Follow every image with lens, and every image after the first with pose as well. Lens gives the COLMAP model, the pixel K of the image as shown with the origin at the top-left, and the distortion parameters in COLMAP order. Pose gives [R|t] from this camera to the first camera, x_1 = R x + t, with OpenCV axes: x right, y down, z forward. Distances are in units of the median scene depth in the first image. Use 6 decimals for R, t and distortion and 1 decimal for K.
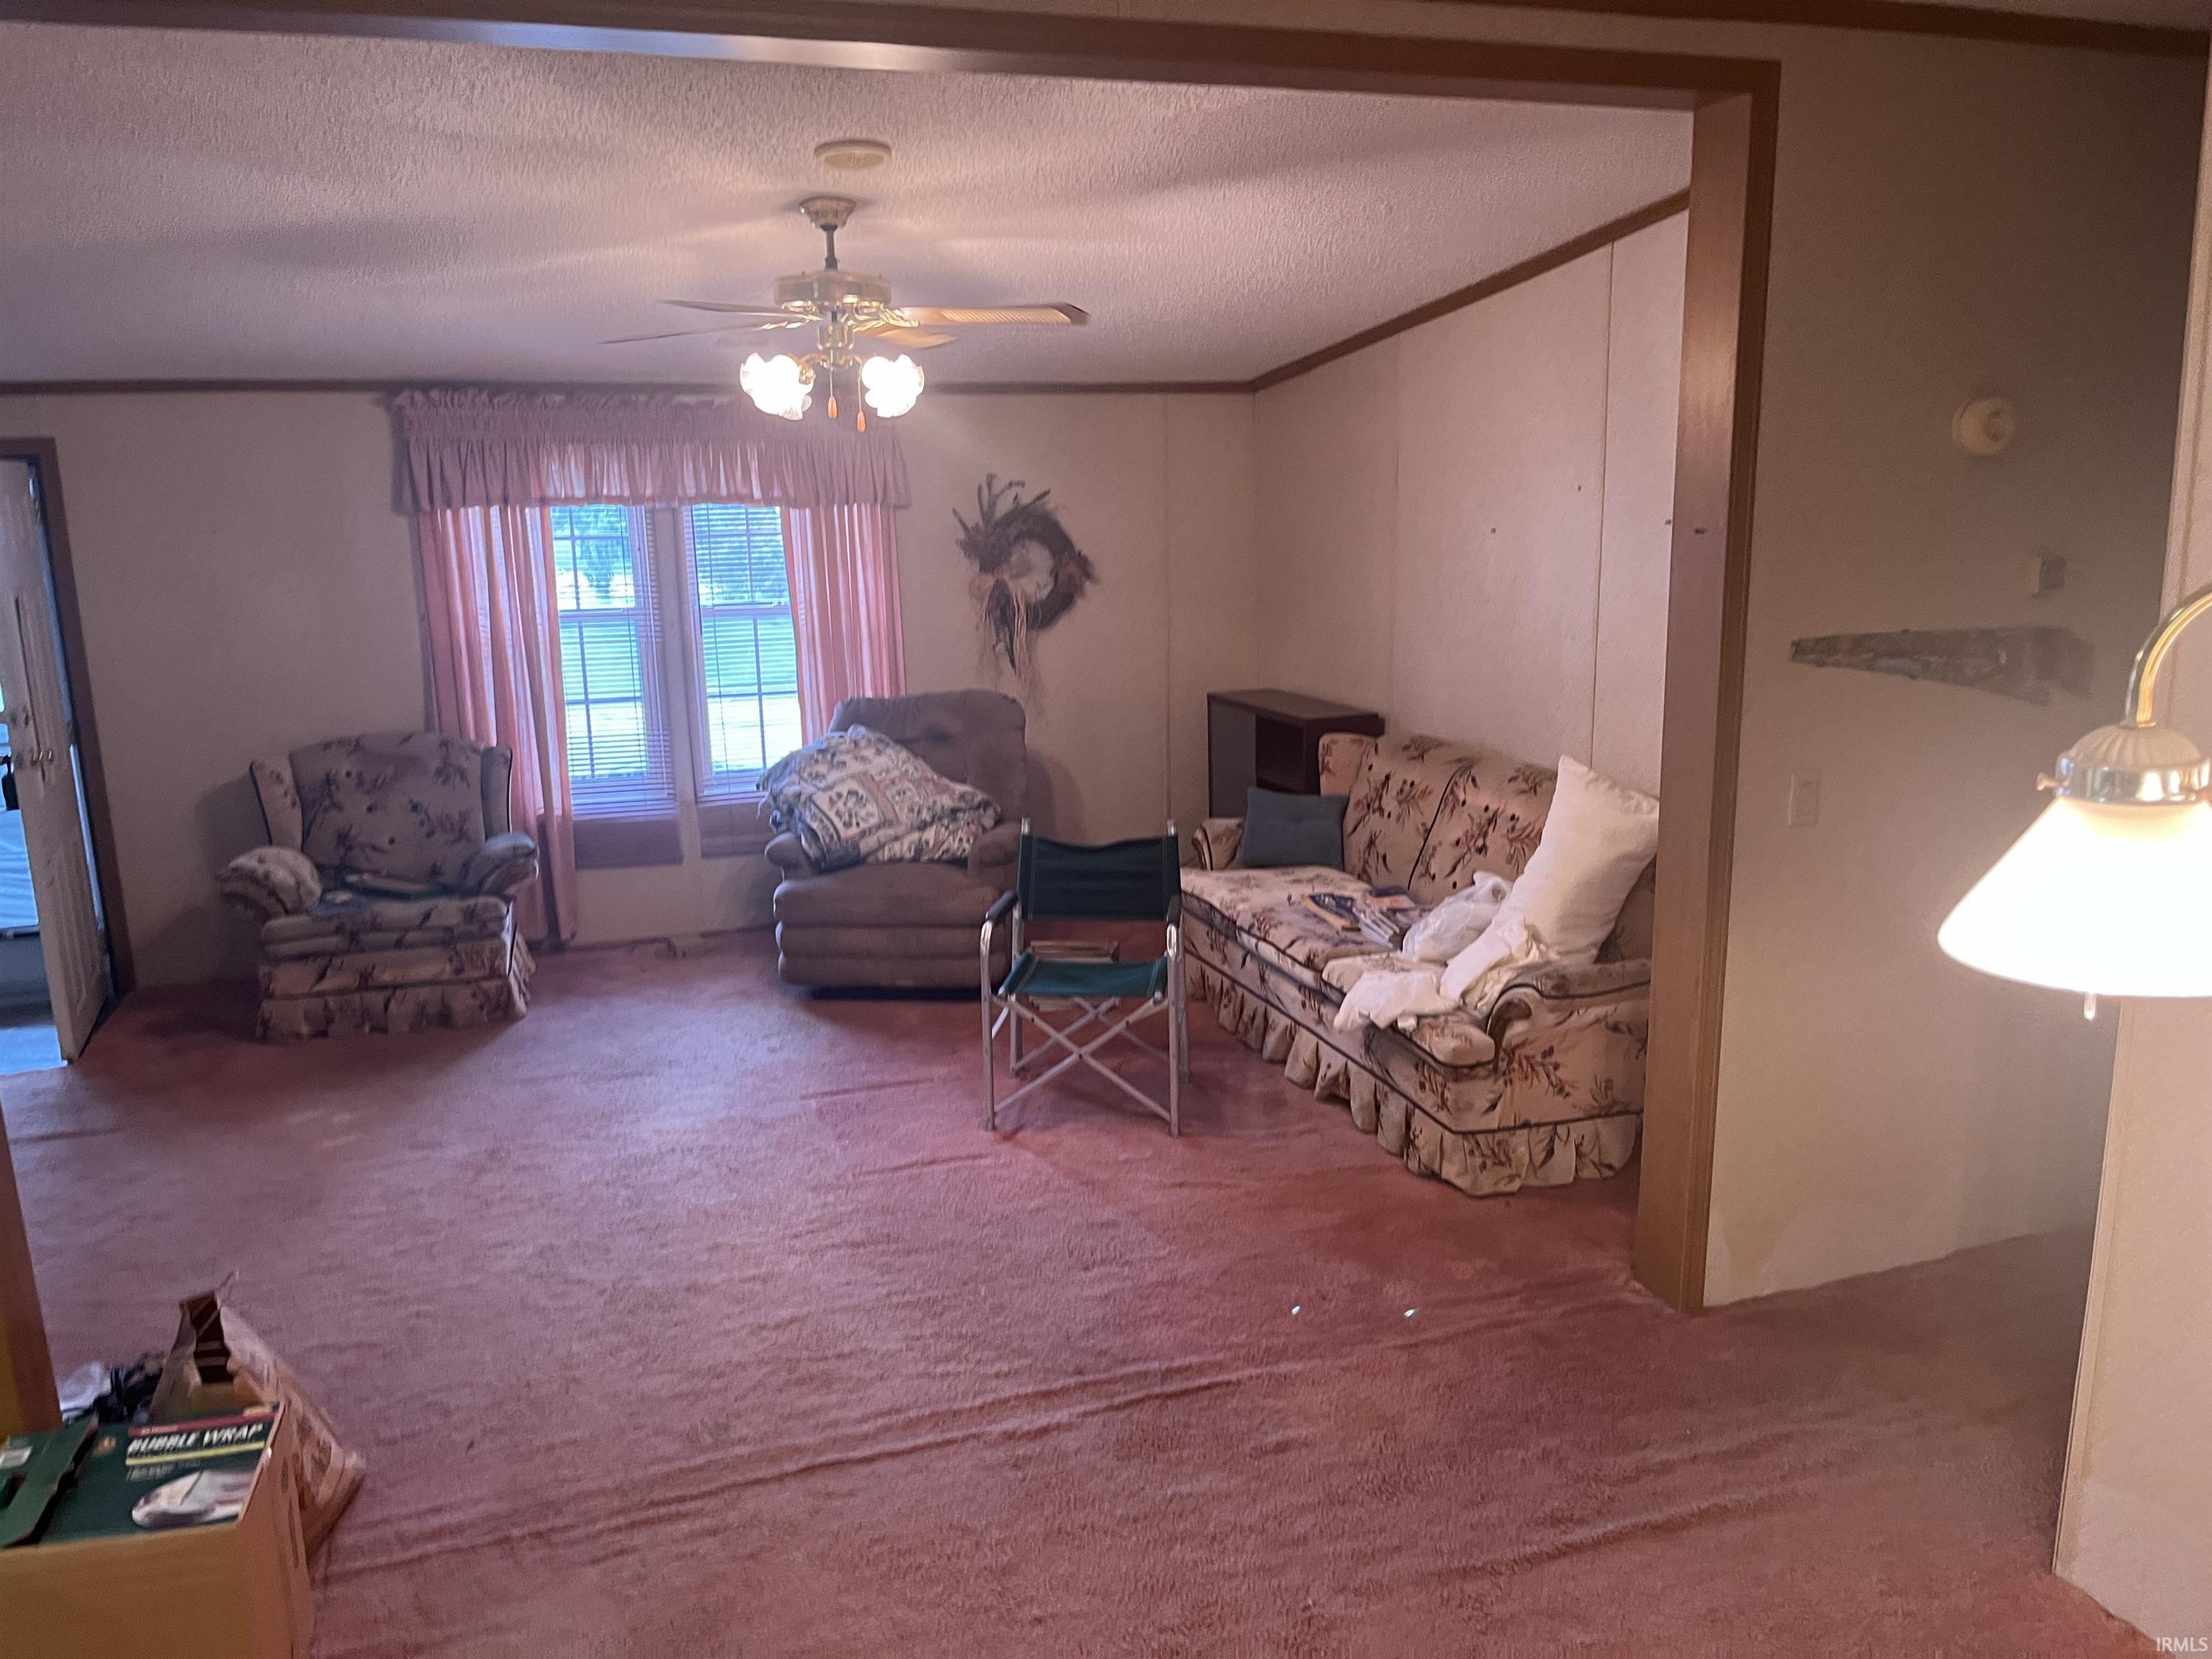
lens RADIAL K [[1681.5, 0, 1100.7], [0, 1681.5, 823.4], [0, 0, 1]] dist [0.065891, -0.095415]
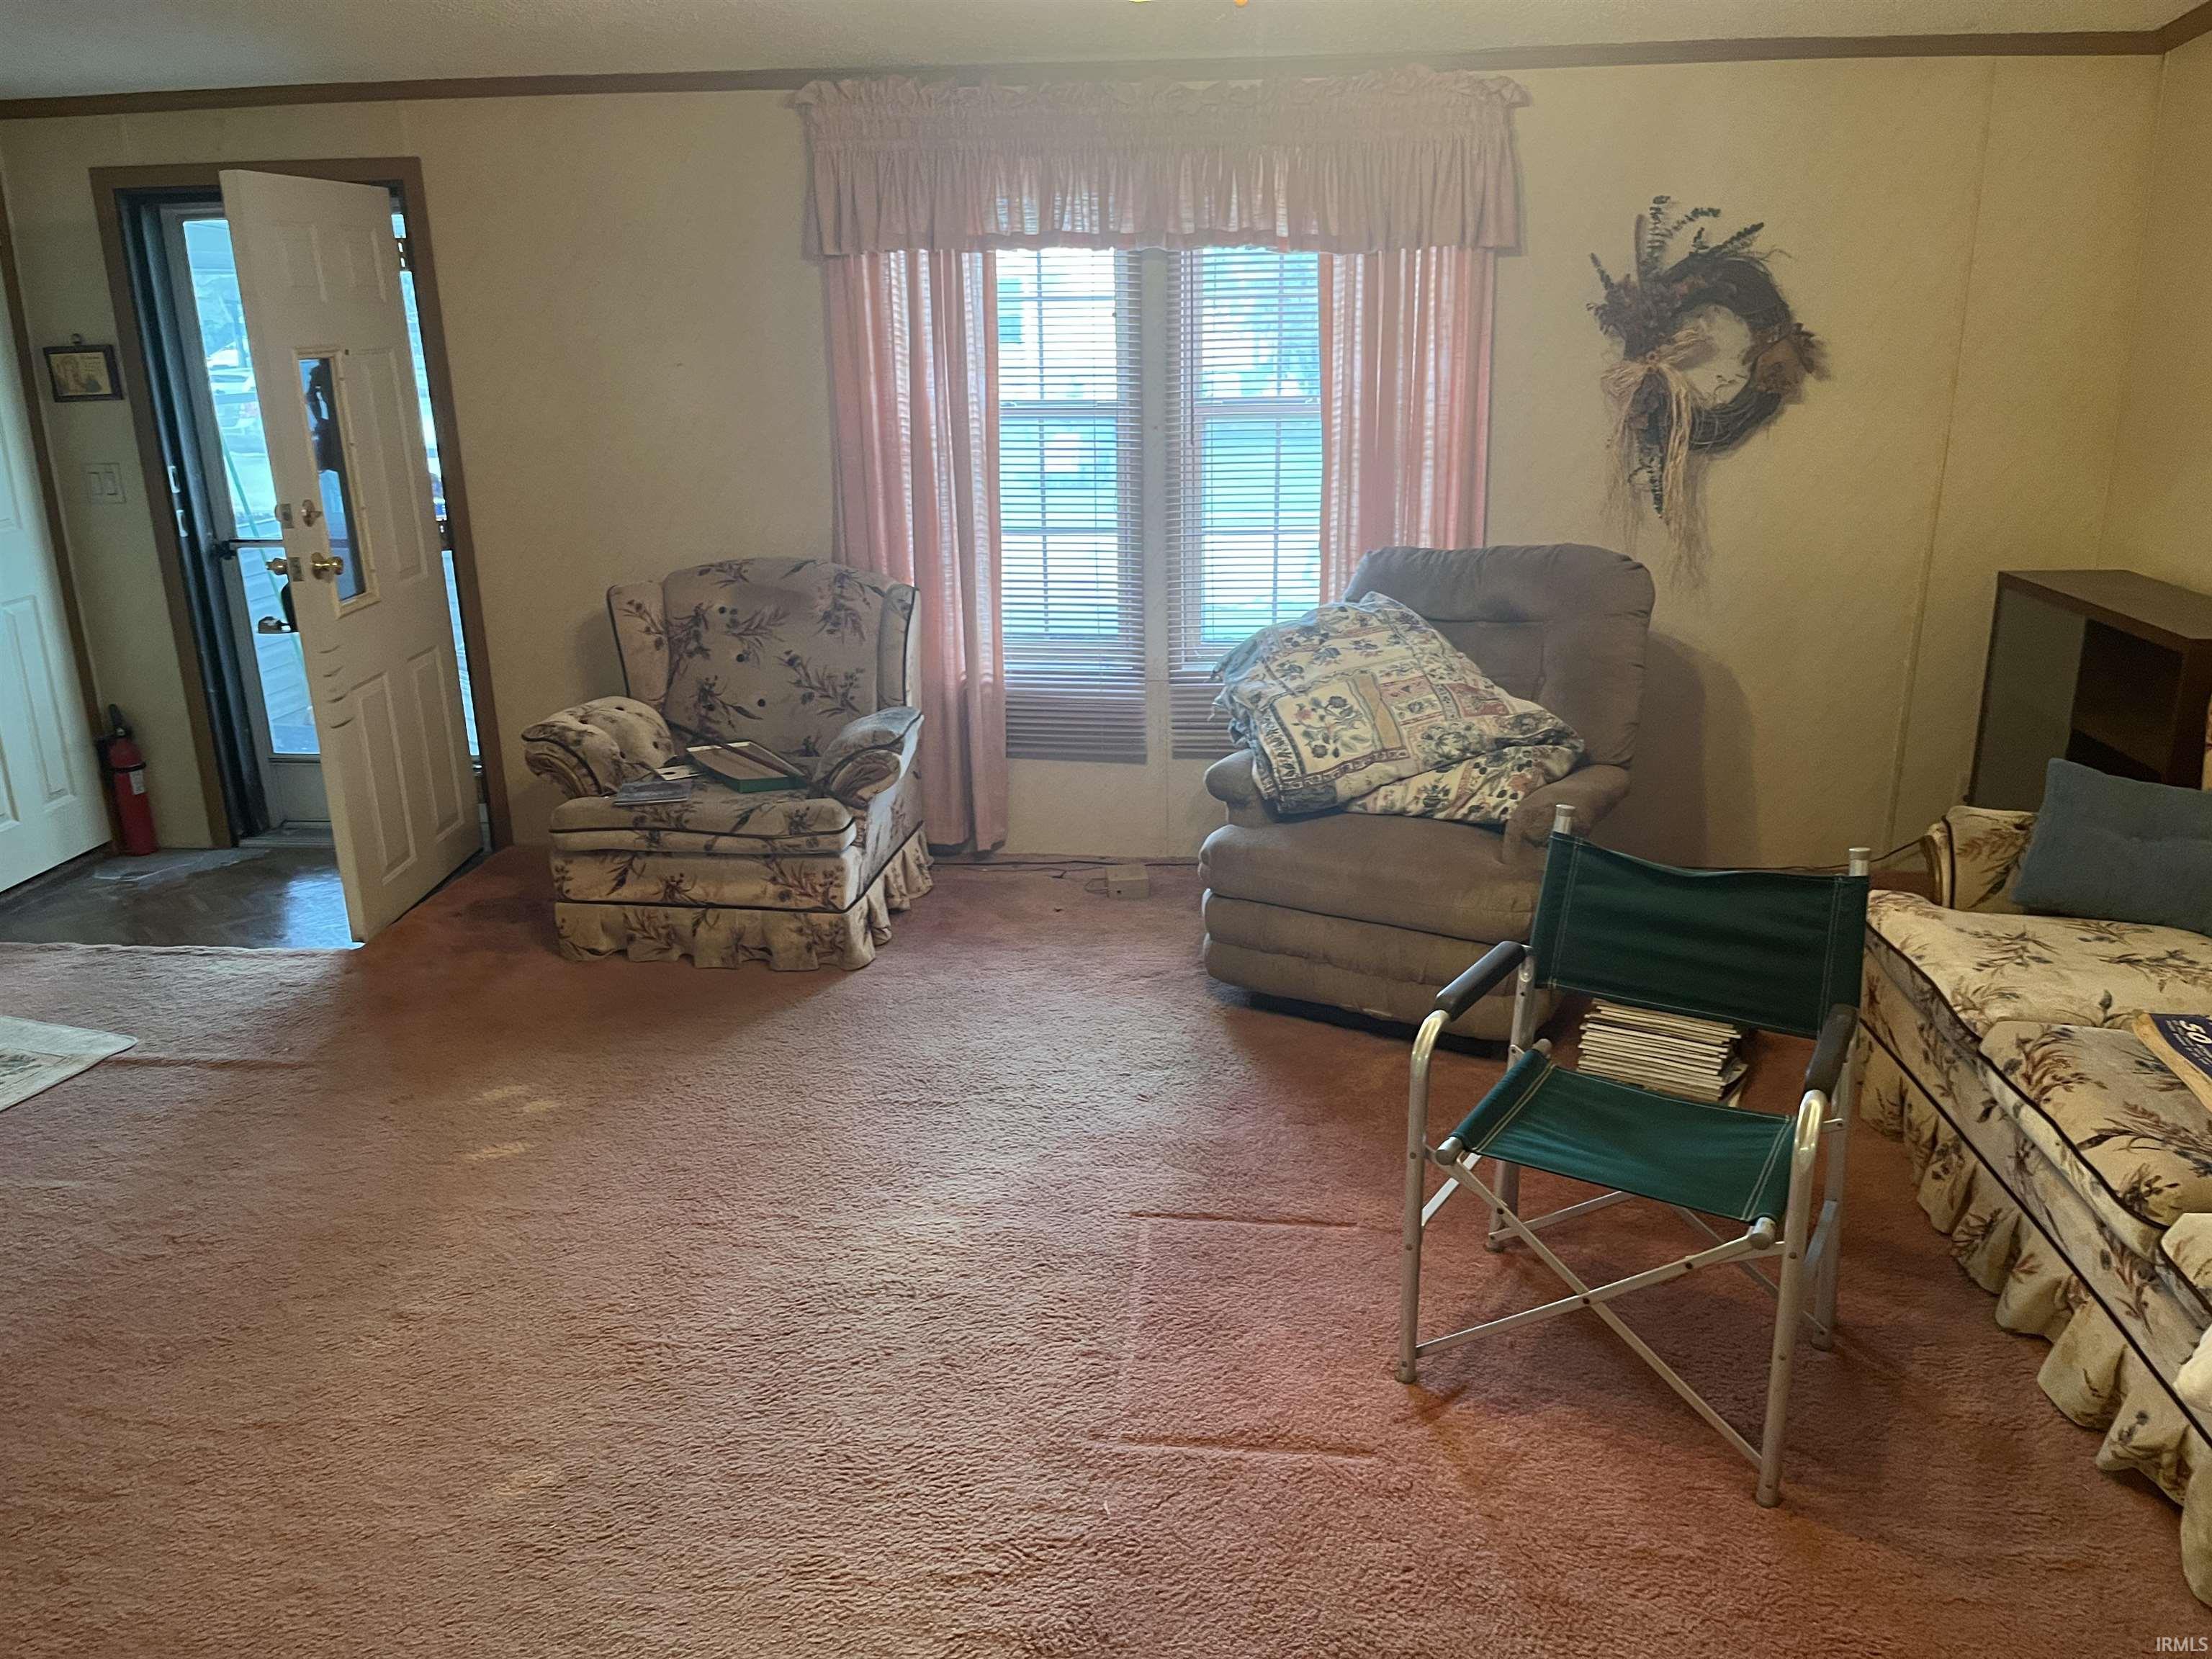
lens RADIAL K [[1681.5, 0, 1093.2], [0, 1681.5, 835.2], [0, 0, 1]] dist [0.065891, -0.095415]
pose [[0.907096, 0.129938, -0.400367, 0.030922], [-0.084847, 0.988080, 0.128445, -0.042334], [0.412285, -0.082542, 0.907308, 0.378116]]
